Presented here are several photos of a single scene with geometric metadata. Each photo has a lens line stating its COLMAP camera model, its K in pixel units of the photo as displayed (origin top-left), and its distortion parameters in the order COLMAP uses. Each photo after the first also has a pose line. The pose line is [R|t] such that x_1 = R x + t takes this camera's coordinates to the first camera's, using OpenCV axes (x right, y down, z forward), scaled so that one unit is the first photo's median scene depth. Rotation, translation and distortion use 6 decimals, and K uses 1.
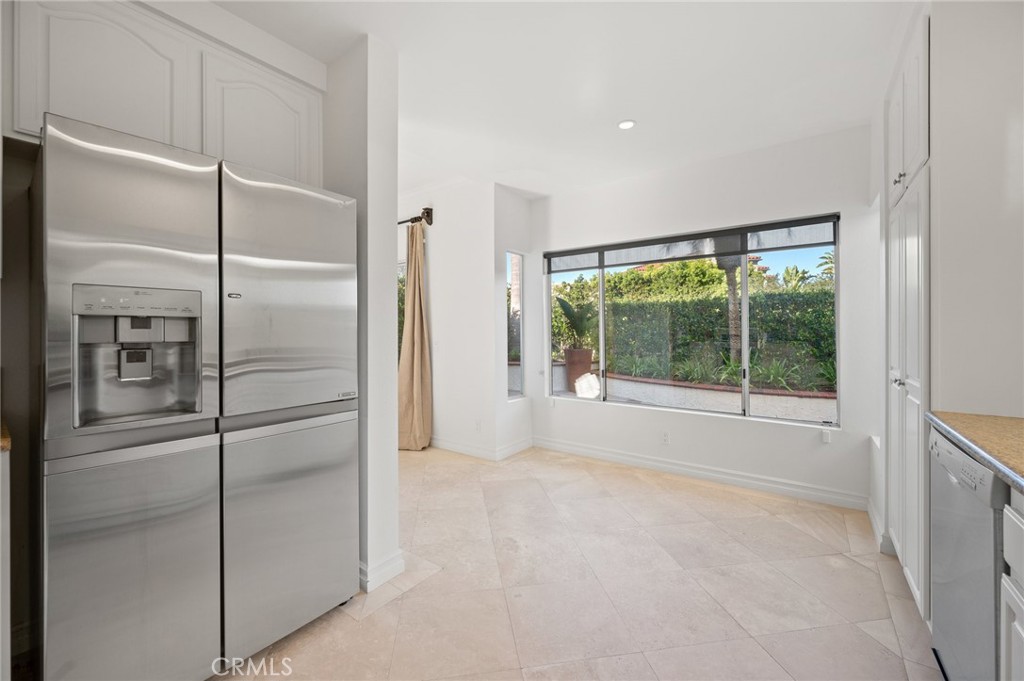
lens RADIAL K [[402.8, 0, 513.8], [0, 402.8, 334.4], [0, 0, 1]] dist [0.002713, 0.000368]
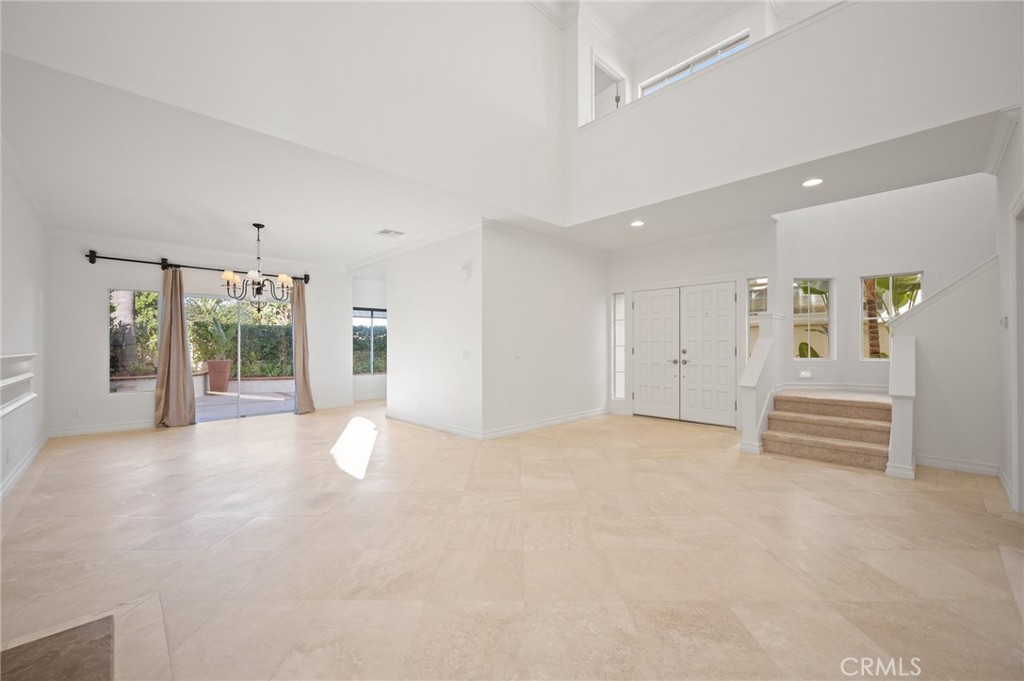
lens RADIAL K [[402.8, 0, 506.0], [0, 402.8, 343.2], [0, 0, 1]] dist [0.002713, 0.000368]
pose [[0.167016, 0.004130, 0.985946, -1.923600], [0.009253, 0.999941, -0.005756, 0.003765], [-0.985911, 0.010084, 0.166968, -0.156775]]
